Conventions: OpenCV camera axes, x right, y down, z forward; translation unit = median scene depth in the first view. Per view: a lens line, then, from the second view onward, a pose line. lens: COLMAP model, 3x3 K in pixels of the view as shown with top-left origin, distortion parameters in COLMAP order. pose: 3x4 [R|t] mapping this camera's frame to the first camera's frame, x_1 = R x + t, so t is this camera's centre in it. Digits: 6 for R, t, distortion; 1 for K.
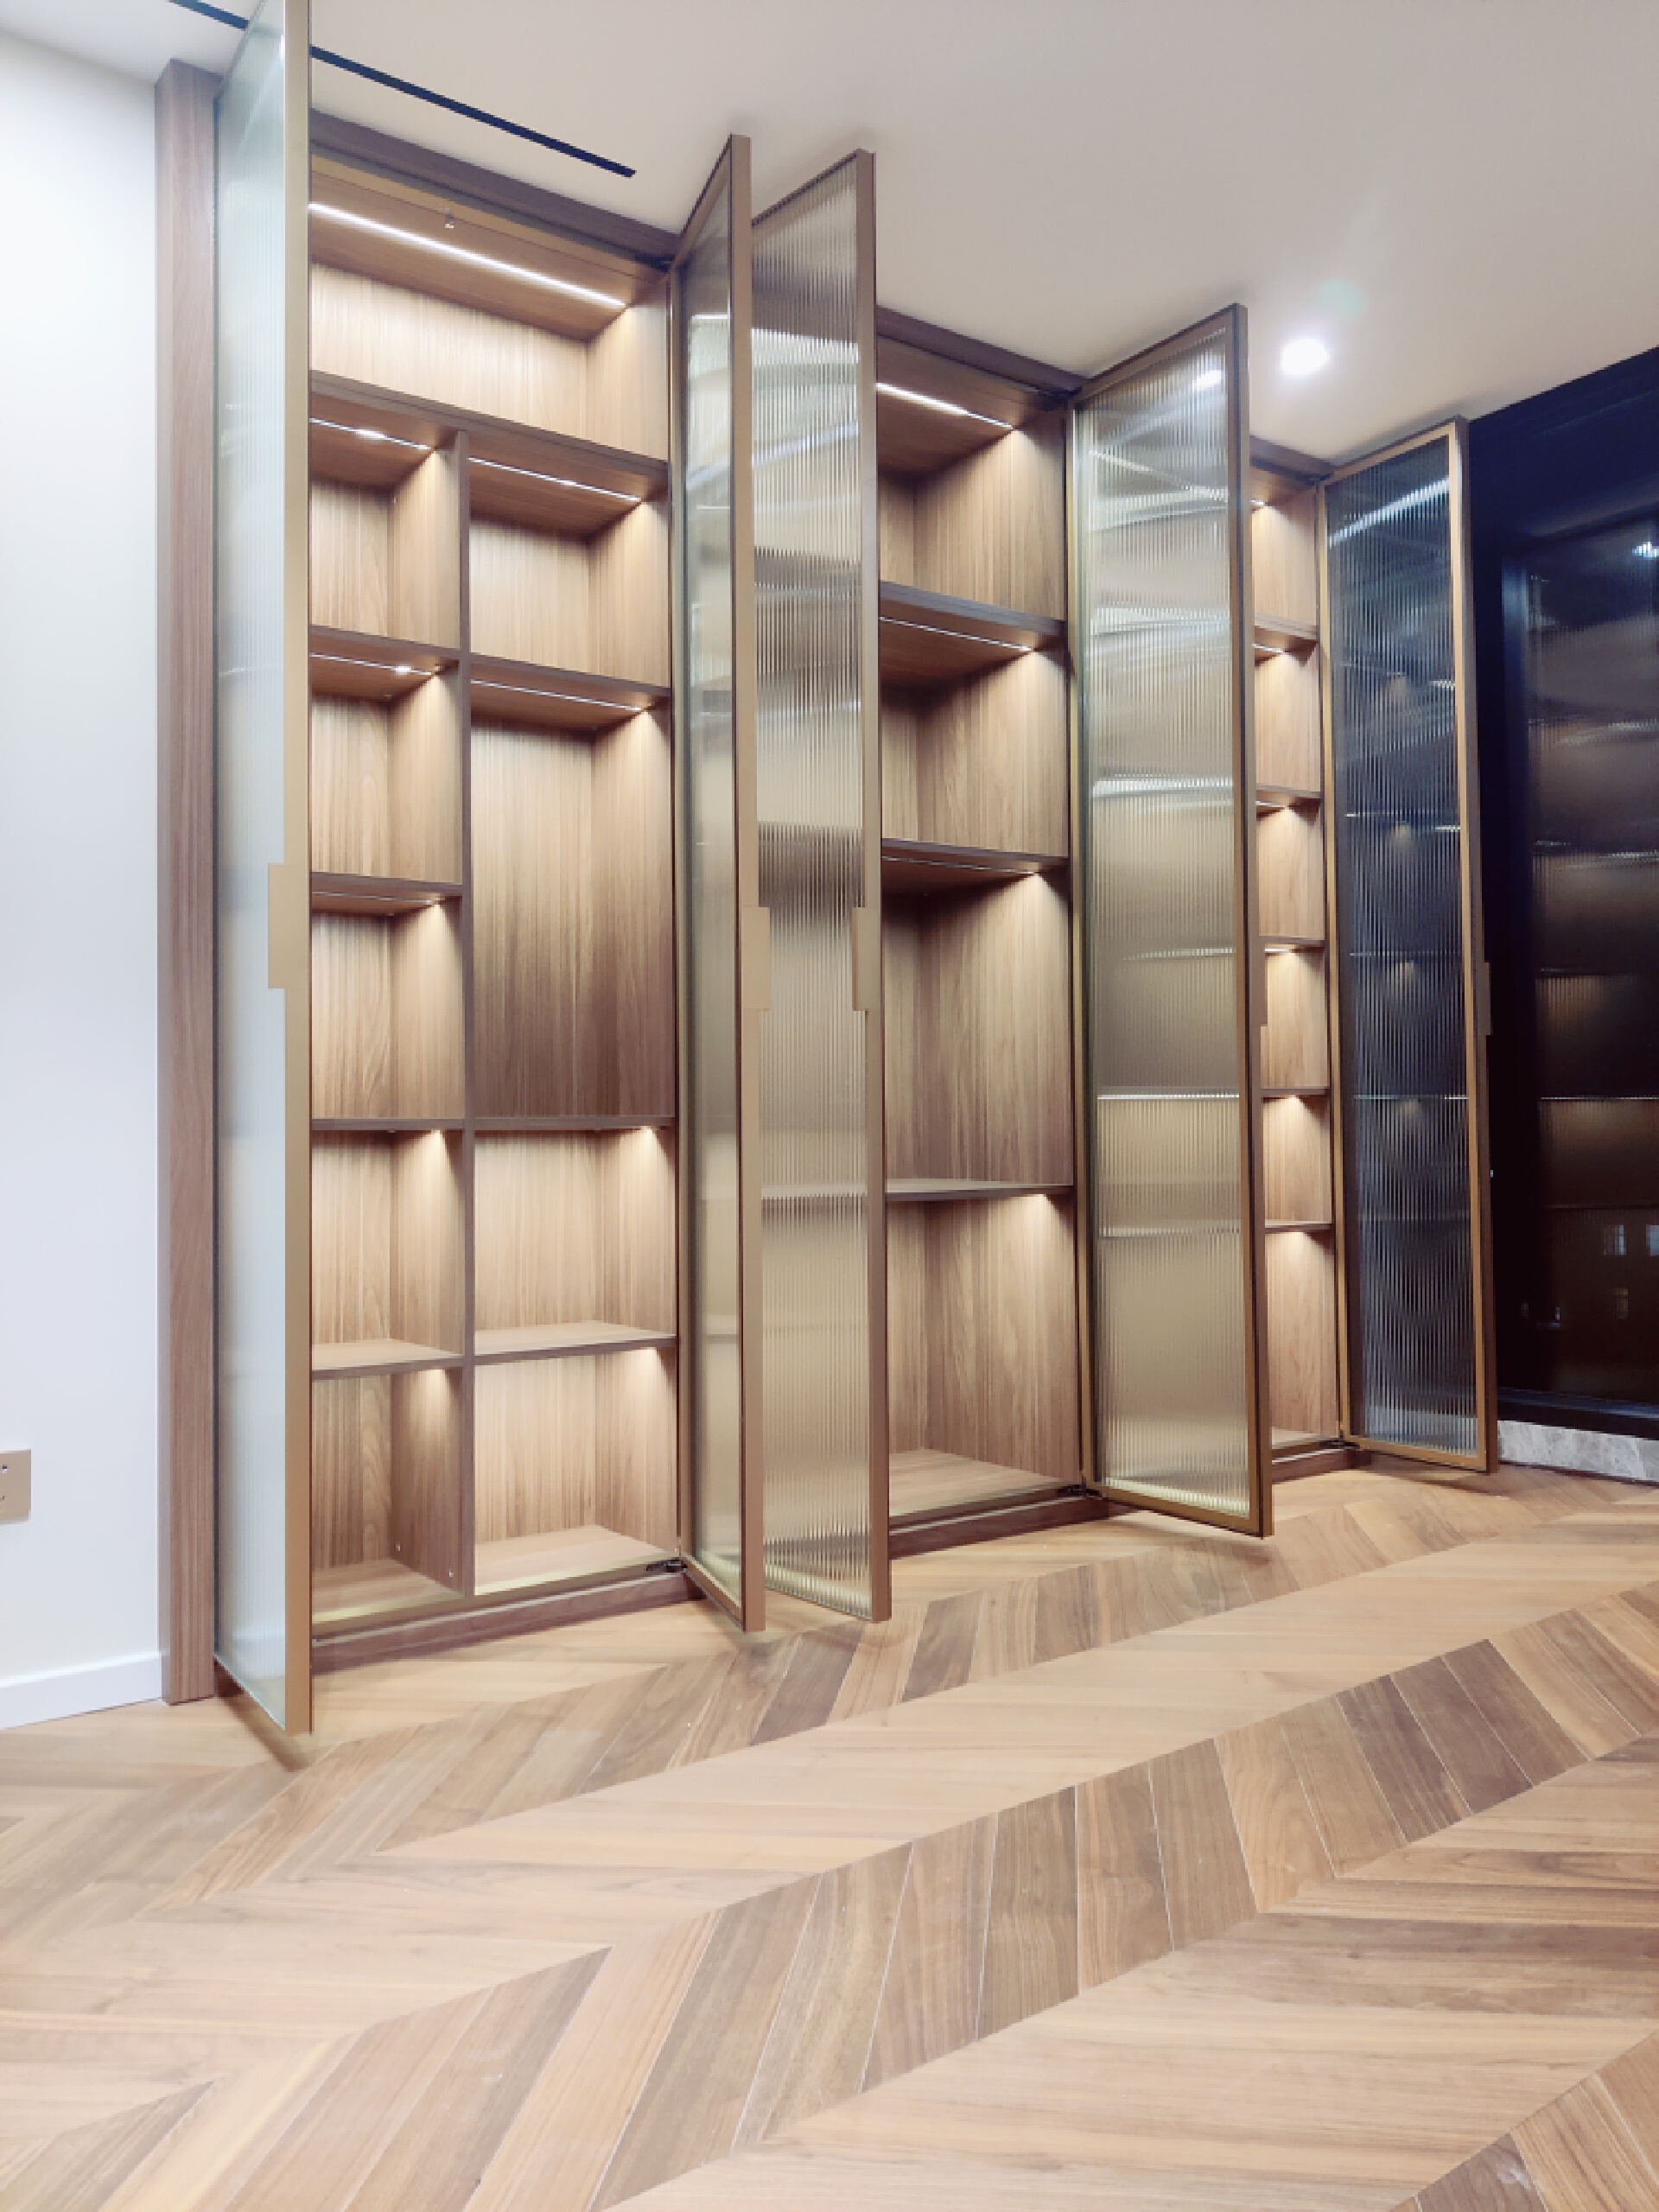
lens RADIAL K [[1719.0, 0, 840.1], [0, 1719.0, 1060.3], [0, 0, 1]] dist [-0.064753, 0.074071]
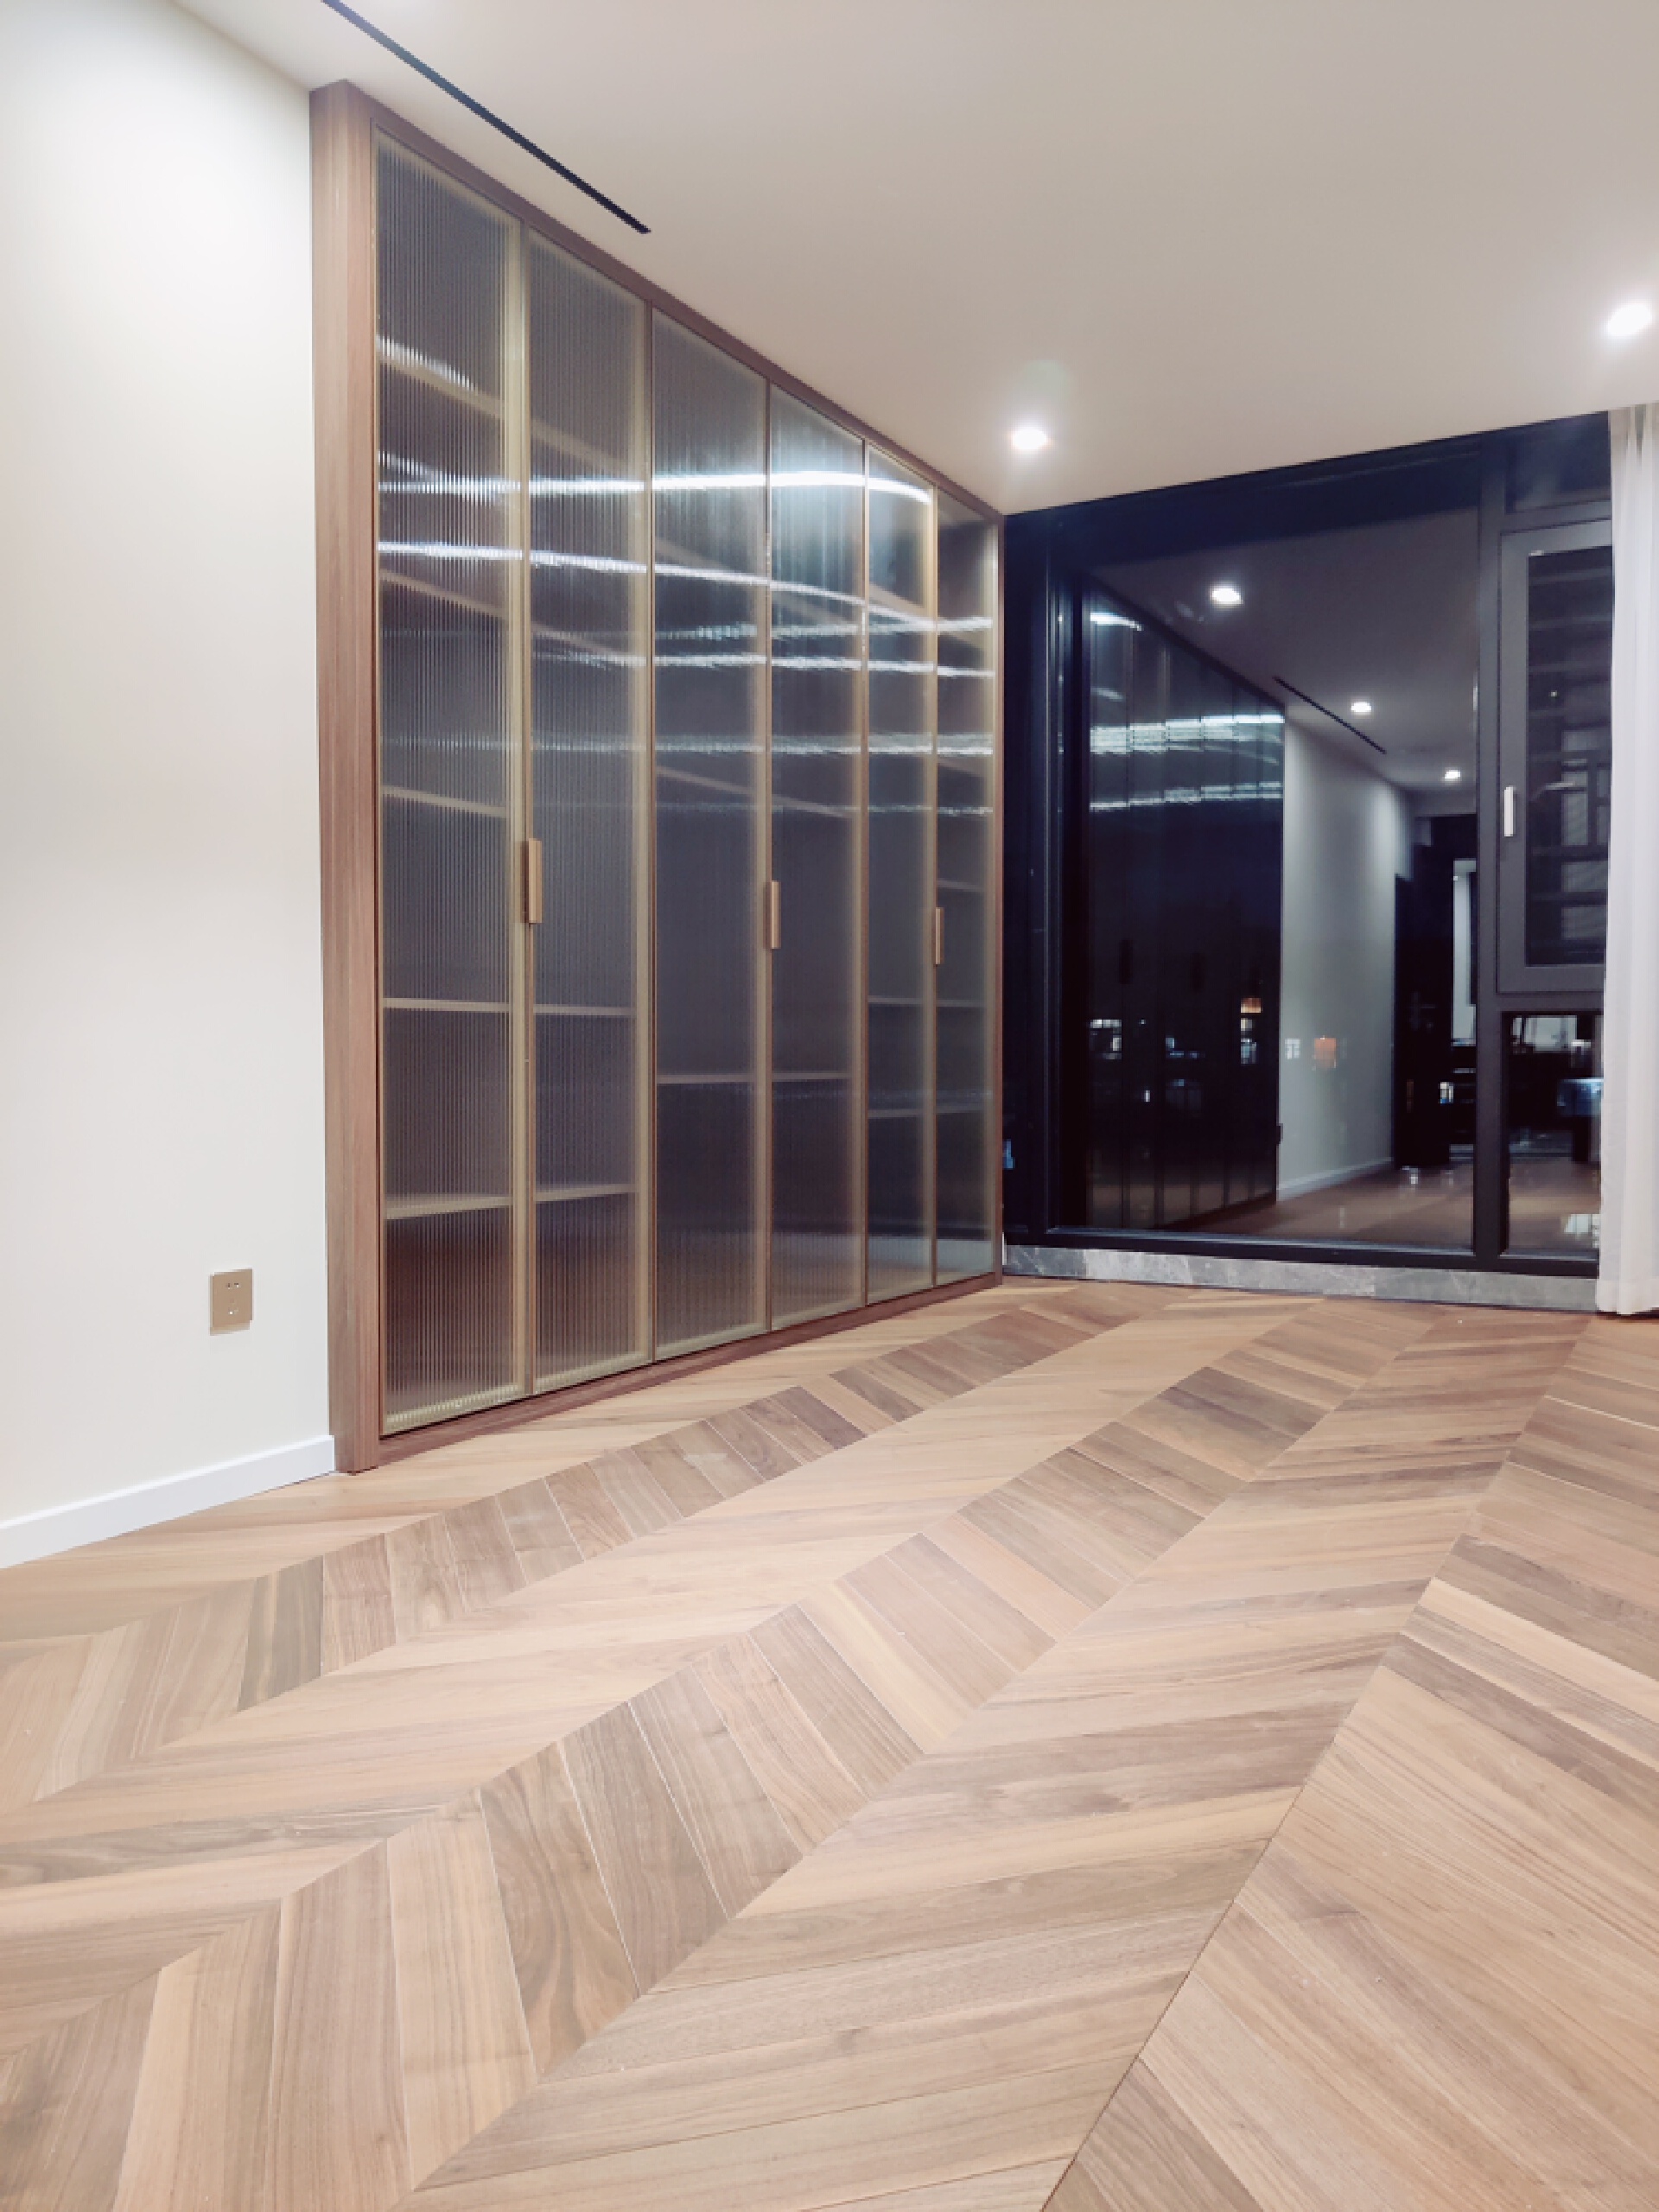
lens RADIAL K [[1697.8, 0, 829.5], [0, 1697.8, 1106.0], [0, 0, 1]] dist [0.013315, -0.001144]
pose [[0.920718, -0.003199, 0.390216, -0.730708], [-0.026372, 0.997170, 0.070399, 0.019922], [-0.389337, -0.075109, 0.918028, -0.333047]]
